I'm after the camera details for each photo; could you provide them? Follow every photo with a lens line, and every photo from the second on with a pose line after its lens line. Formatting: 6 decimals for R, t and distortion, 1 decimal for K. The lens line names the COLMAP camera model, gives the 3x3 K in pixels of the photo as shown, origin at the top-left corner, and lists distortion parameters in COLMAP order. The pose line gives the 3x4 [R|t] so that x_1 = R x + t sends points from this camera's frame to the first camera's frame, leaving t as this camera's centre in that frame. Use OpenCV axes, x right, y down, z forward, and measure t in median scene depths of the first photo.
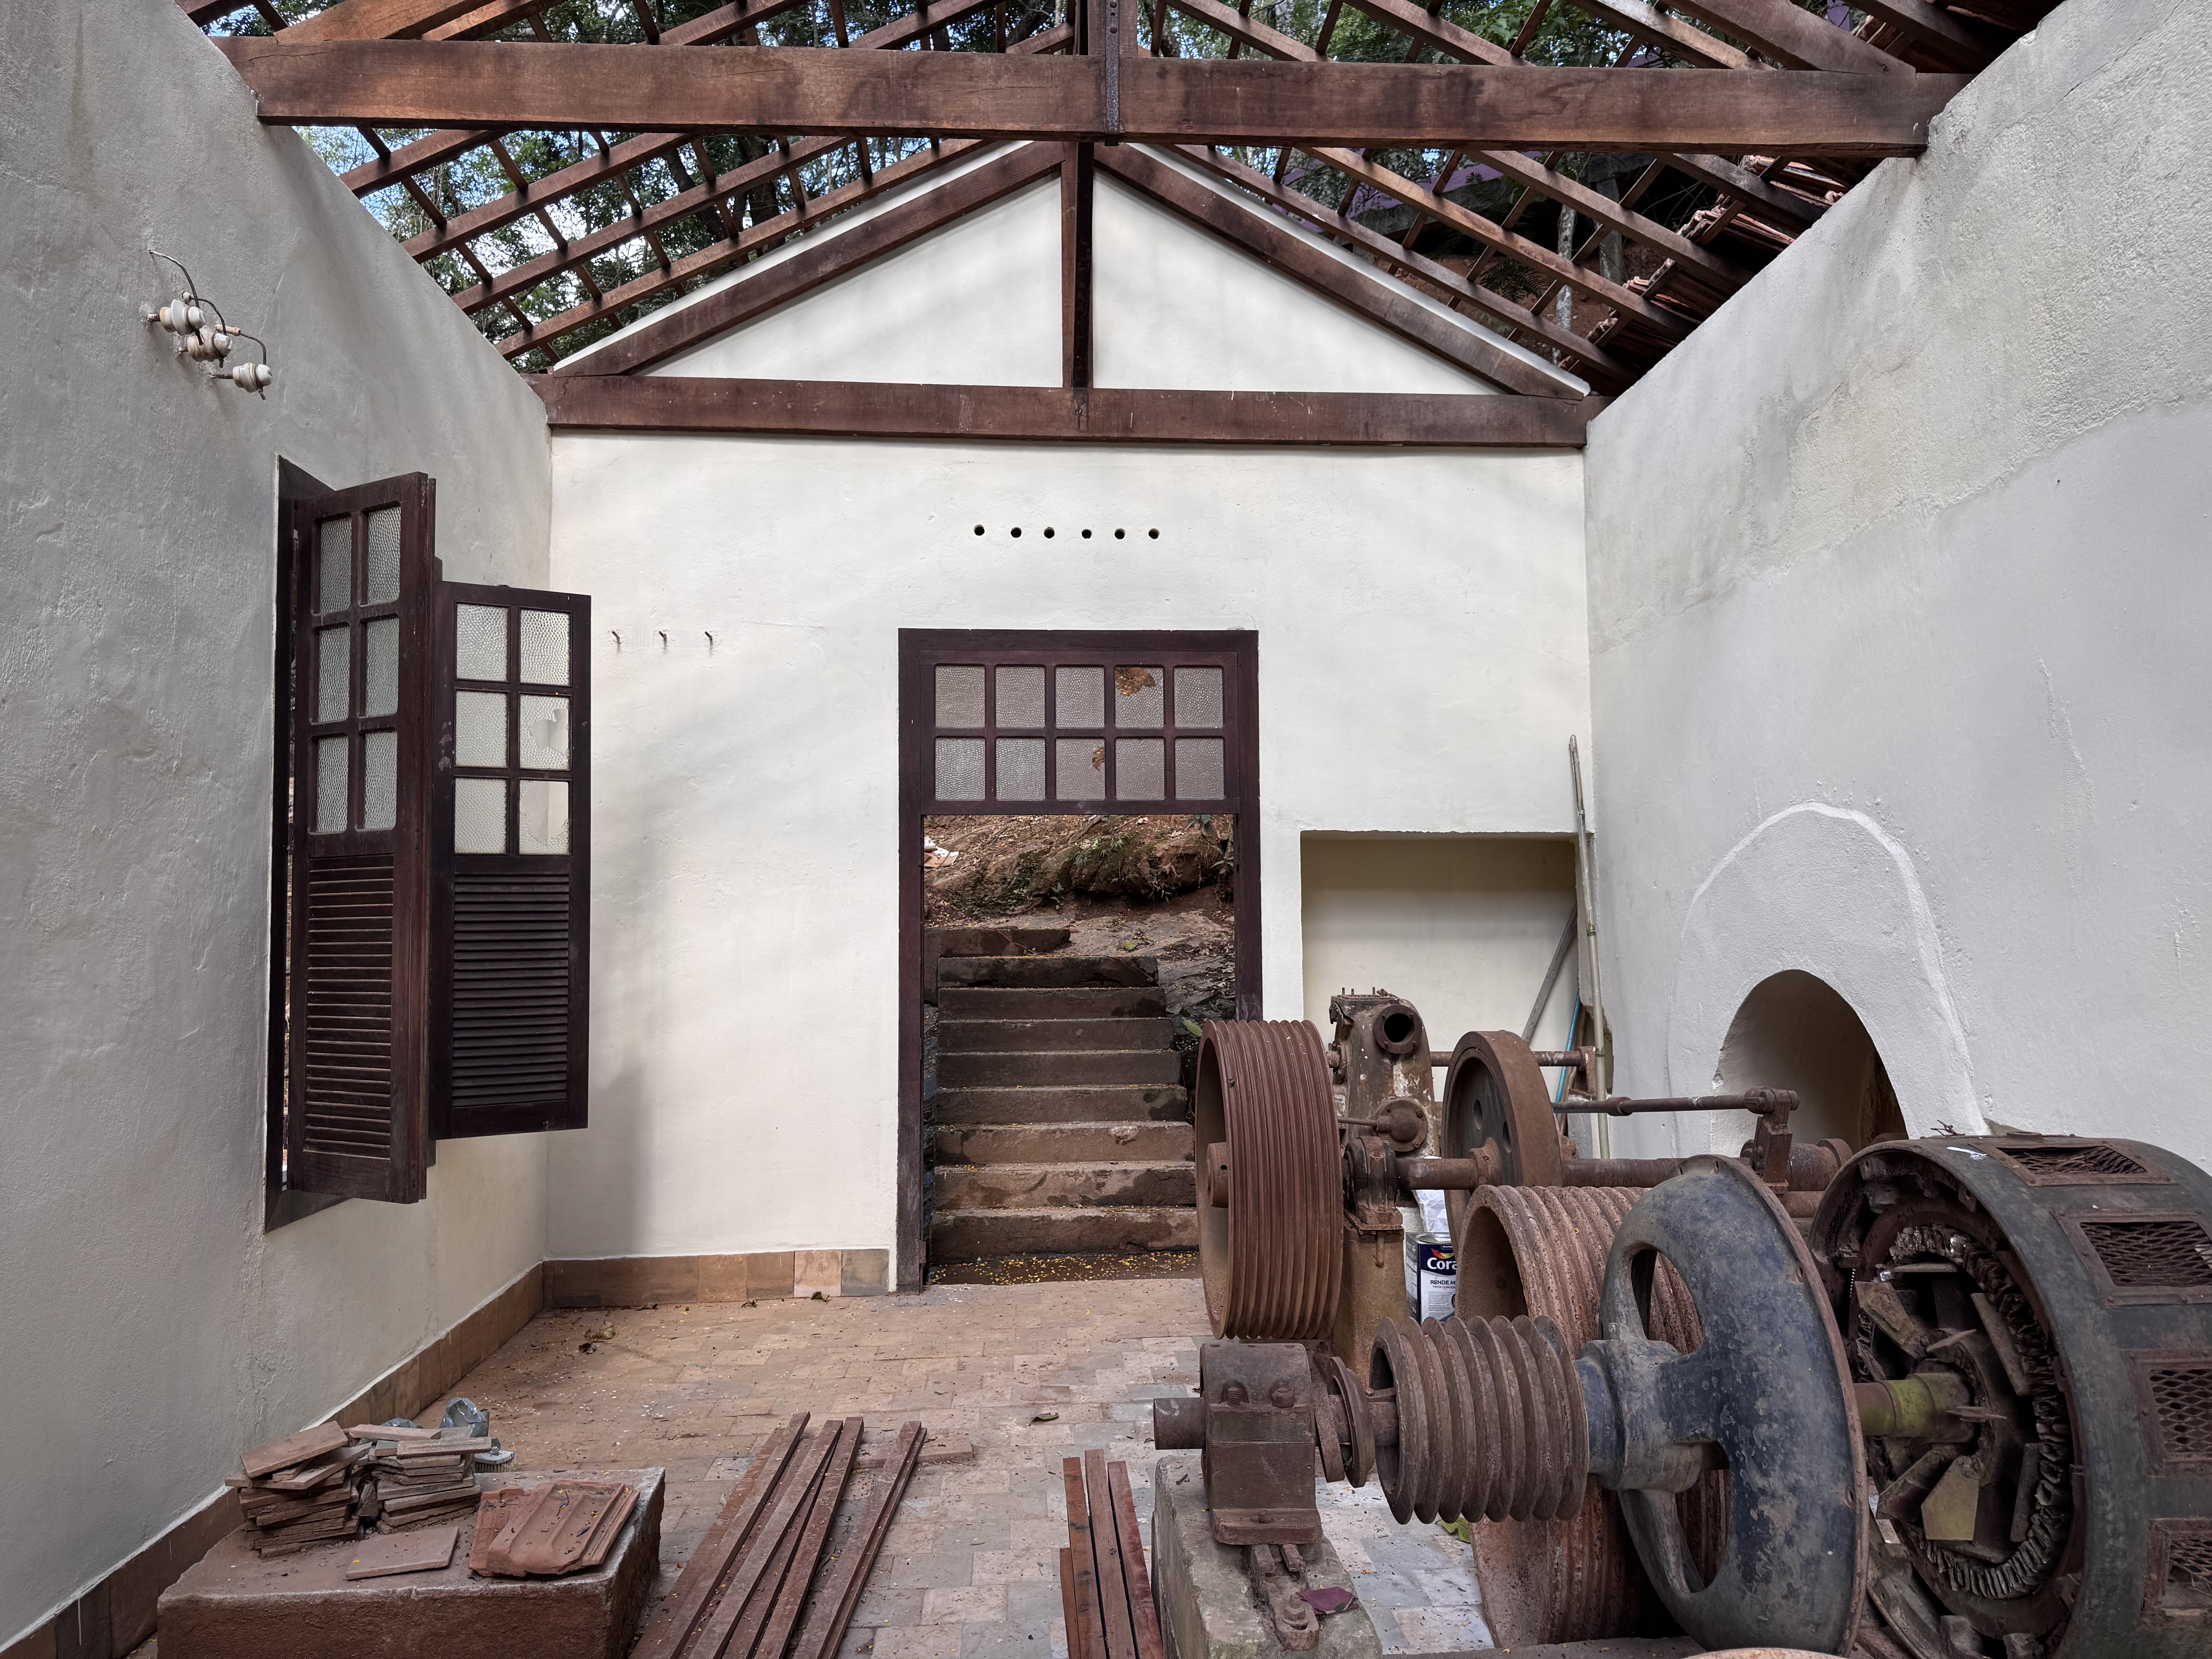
lens RADIAL K [[1546.9, 0, 1105.5], [0, 1546.9, 831.9], [0, 0, 1]] dist [0.050681, -0.058254]
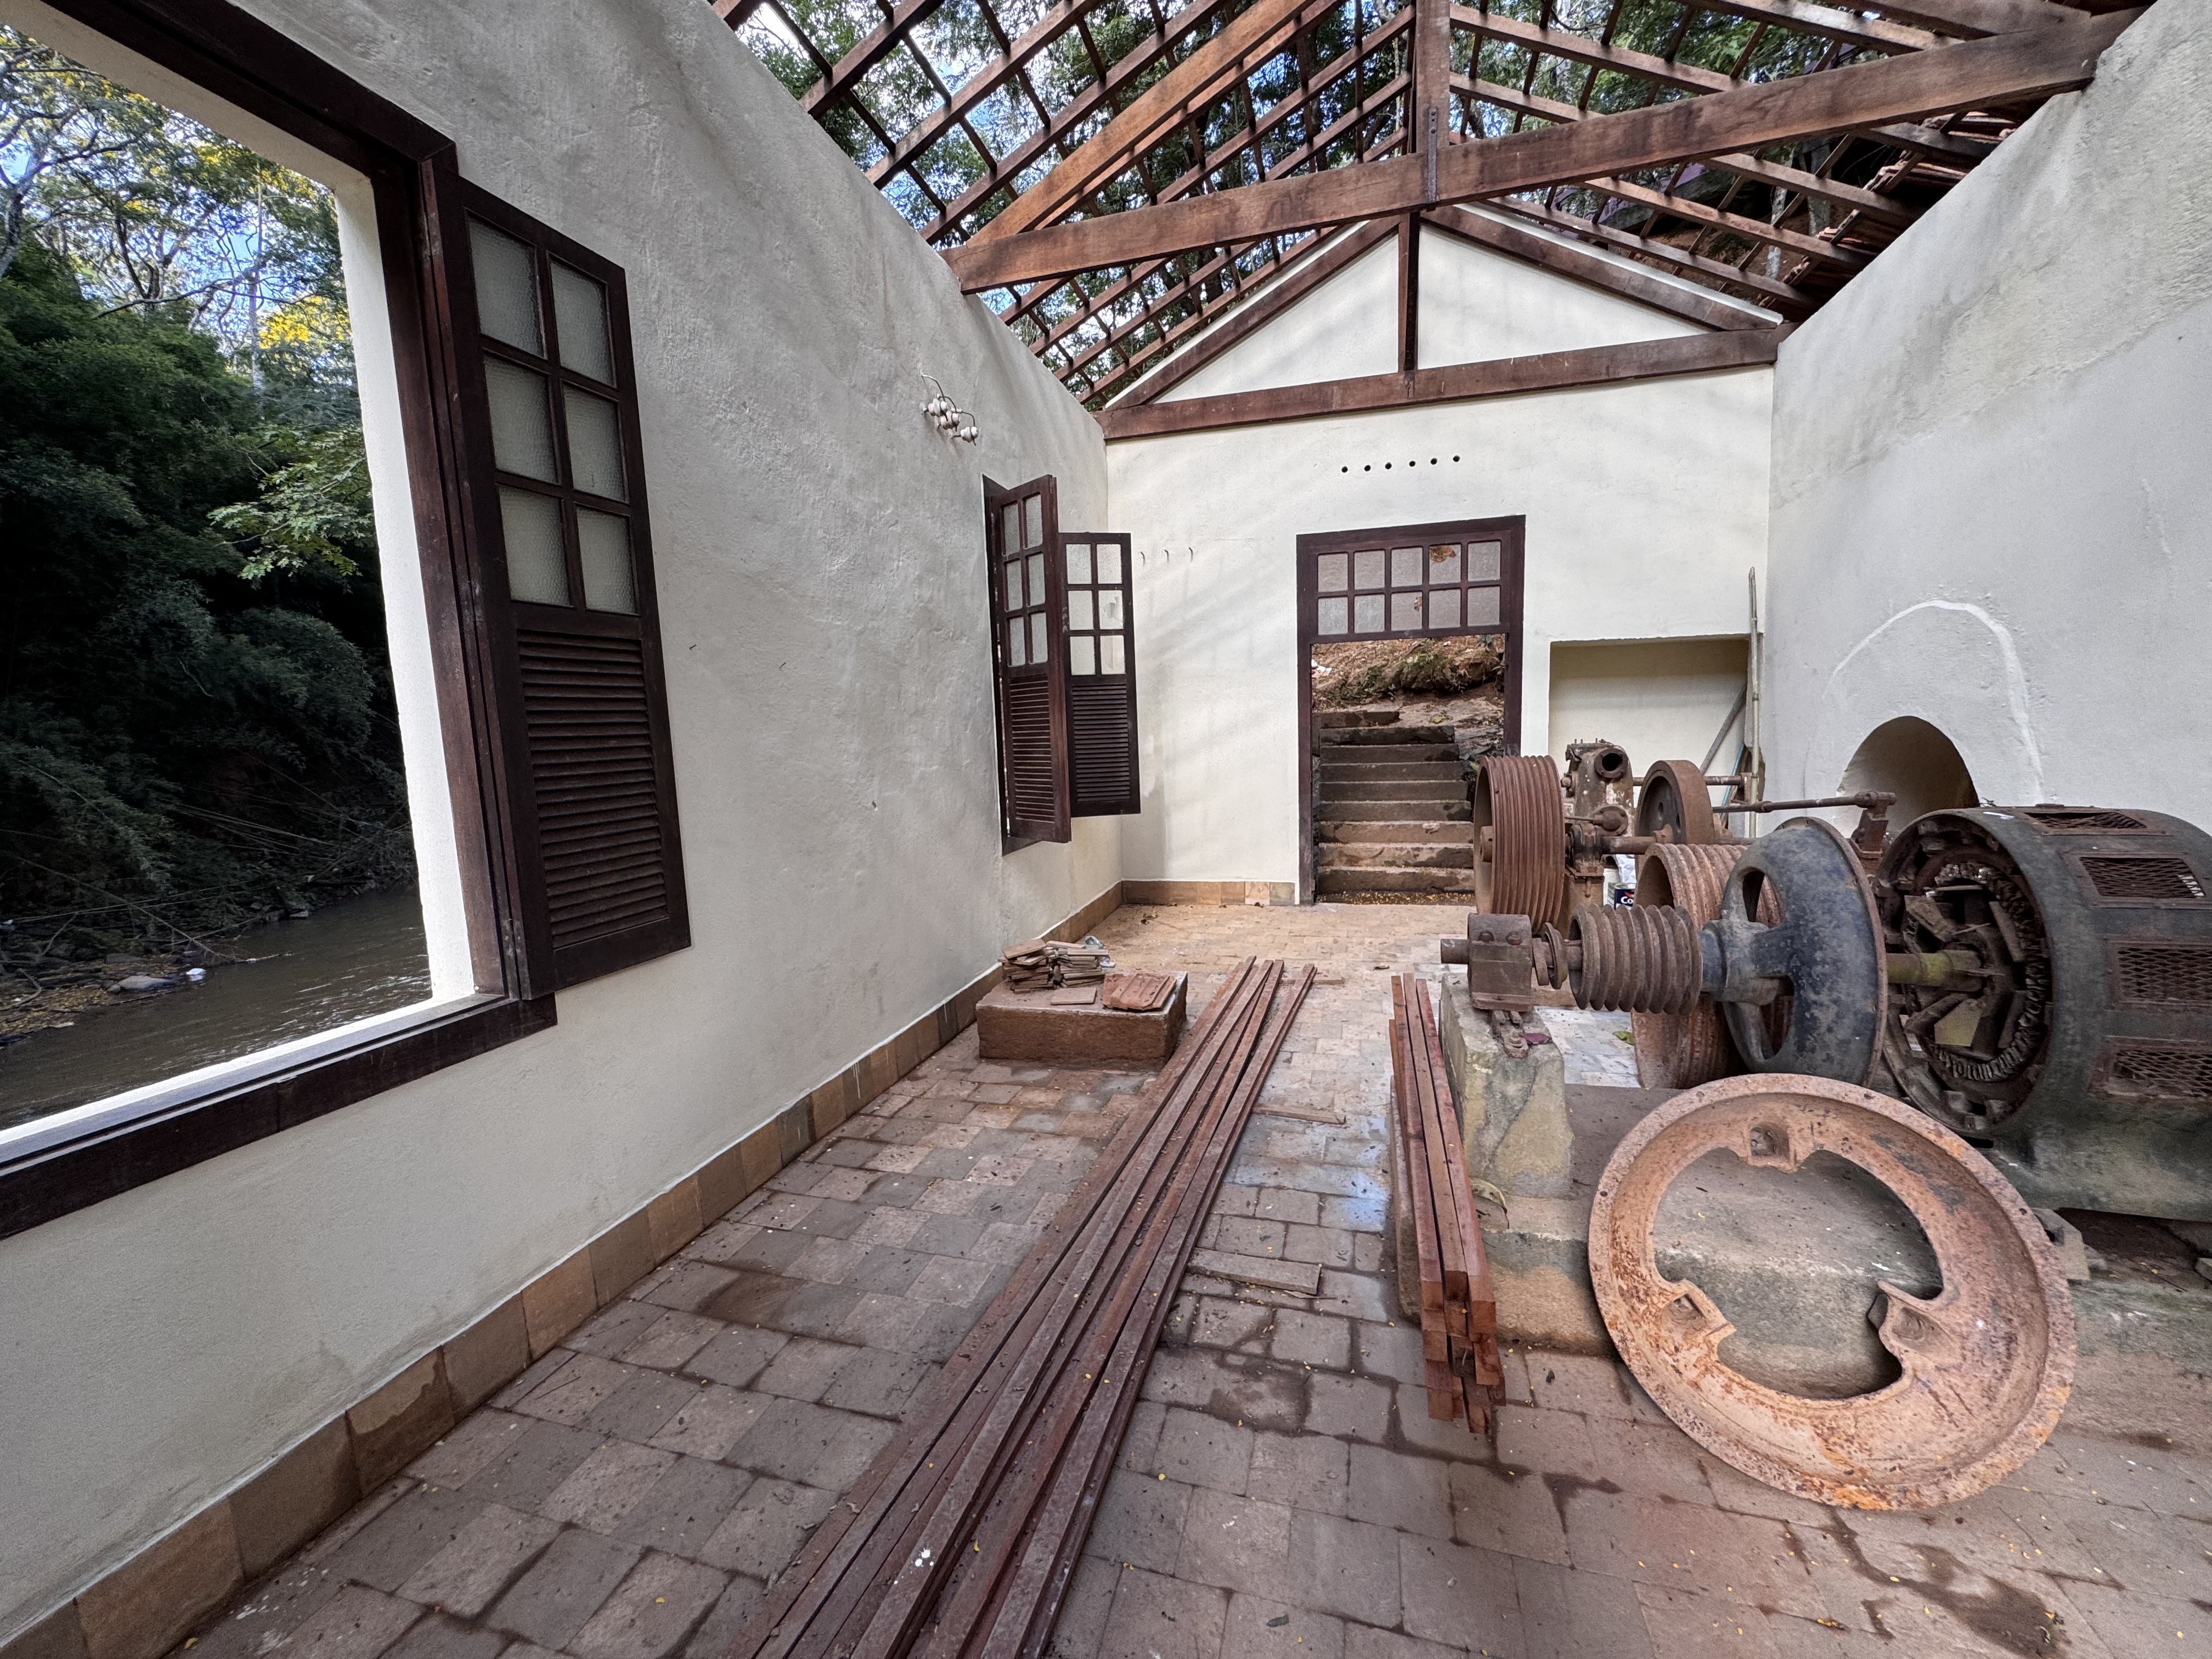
lens RADIAL K [[886.7, 0, 1103.2], [0, 886.7, 825.3], [0, 0, 1]] dist [-0.004100, 0.000471]
pose [[0.941031, 0.015105, -0.337982, 0.003366], [0.045527, 0.984262, 0.170750, 0.012376], [0.335242, -0.176069, 0.925534, -0.066012]]
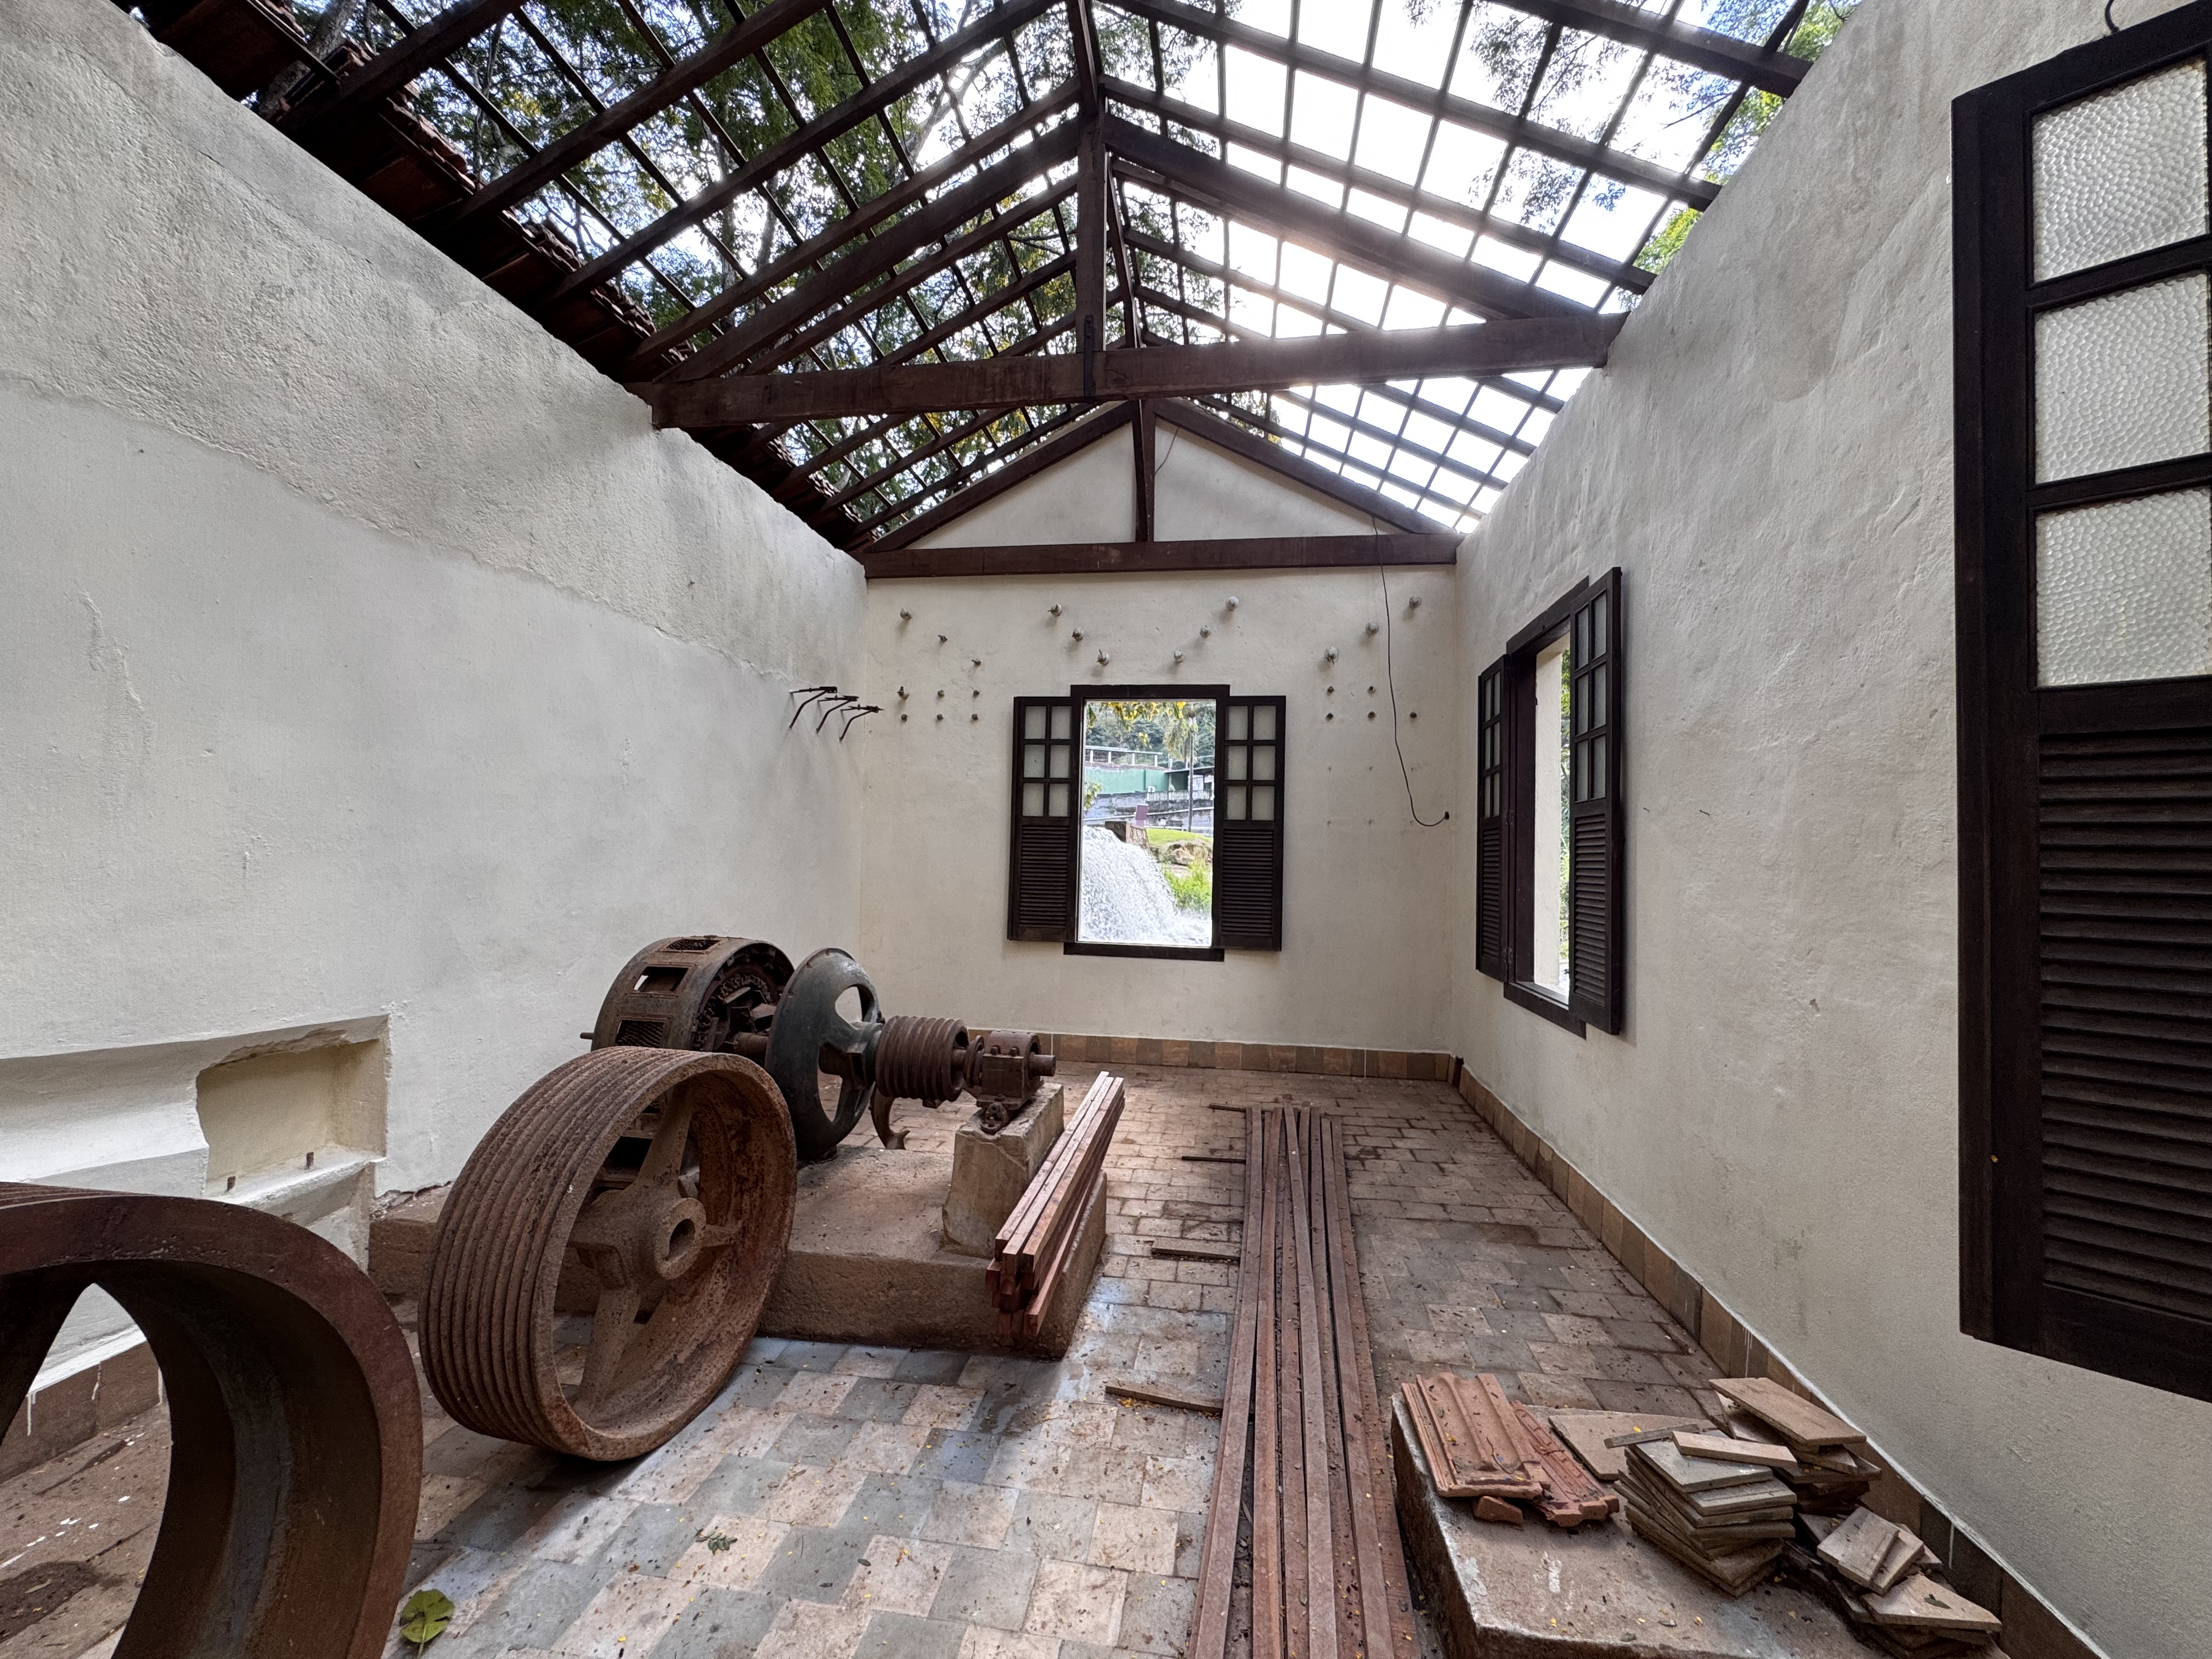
lens RADIAL K [[886.7, 0, 1117.7], [0, 886.7, 828.7], [0, 0, 1]] dist [-0.004100, 0.000471]
pose [[-0.982230, -0.002844, 0.187659, -0.163707], [-0.019475, 0.996032, -0.086836, 0.072315], [-0.186667, -0.088947, -0.978388, 1.215924]]
